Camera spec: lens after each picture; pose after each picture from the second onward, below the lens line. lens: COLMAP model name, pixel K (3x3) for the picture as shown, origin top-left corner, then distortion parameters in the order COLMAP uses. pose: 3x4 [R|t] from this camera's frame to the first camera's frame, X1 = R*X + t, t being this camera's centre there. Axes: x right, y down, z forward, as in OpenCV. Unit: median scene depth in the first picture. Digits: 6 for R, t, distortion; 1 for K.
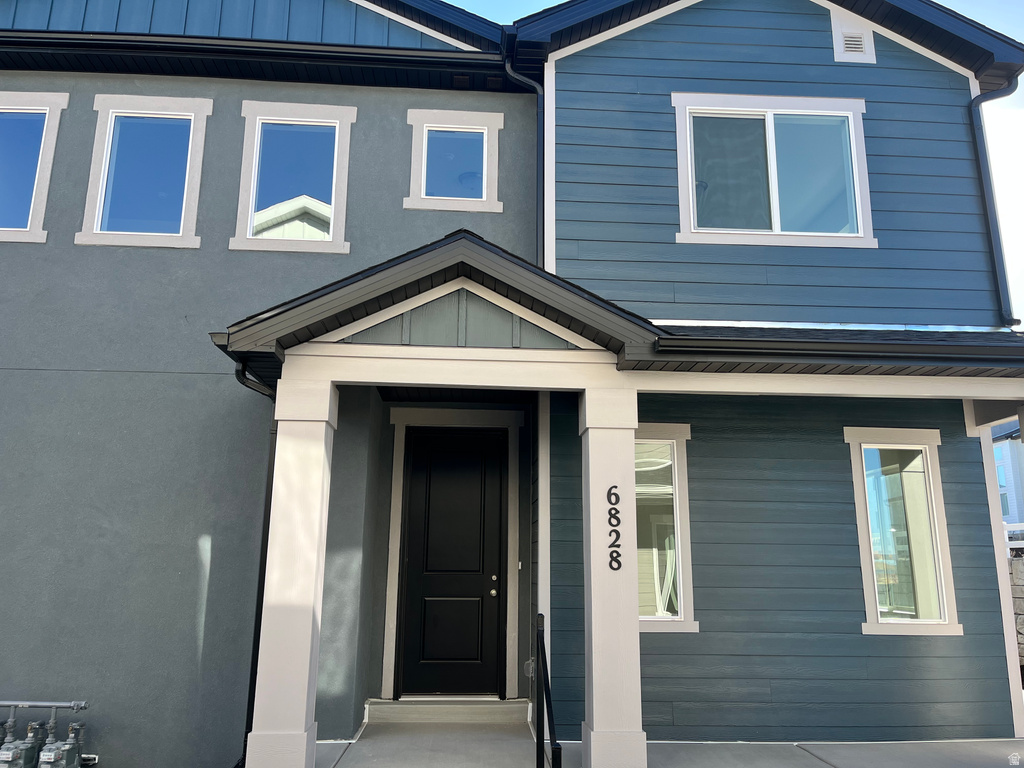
lens RADIAL K [[777.2, 0, 511.8], [0, 777.2, 383.6], [0, 0, 1]] dist [0.034659, -0.027607]
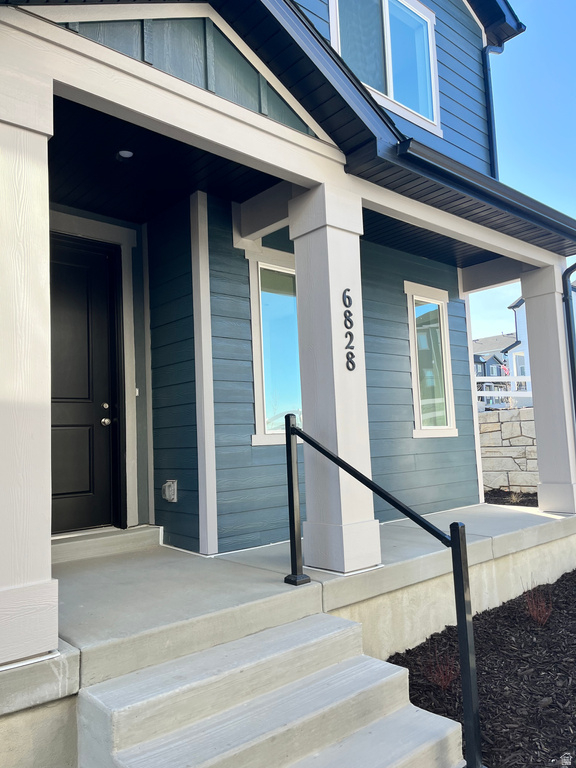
lens RADIAL K [[582.9, 0, 287.9], [0, 582.9, 385.7], [0, 0, 1]] dist [0.034659, -0.027607]
pose [[0.792313, 0.012252, 0.609992, -0.362752], [-0.092721, 0.990603, 0.100538, 0.179538], [-0.603028, -0.136216, 0.786004, 0.434171]]
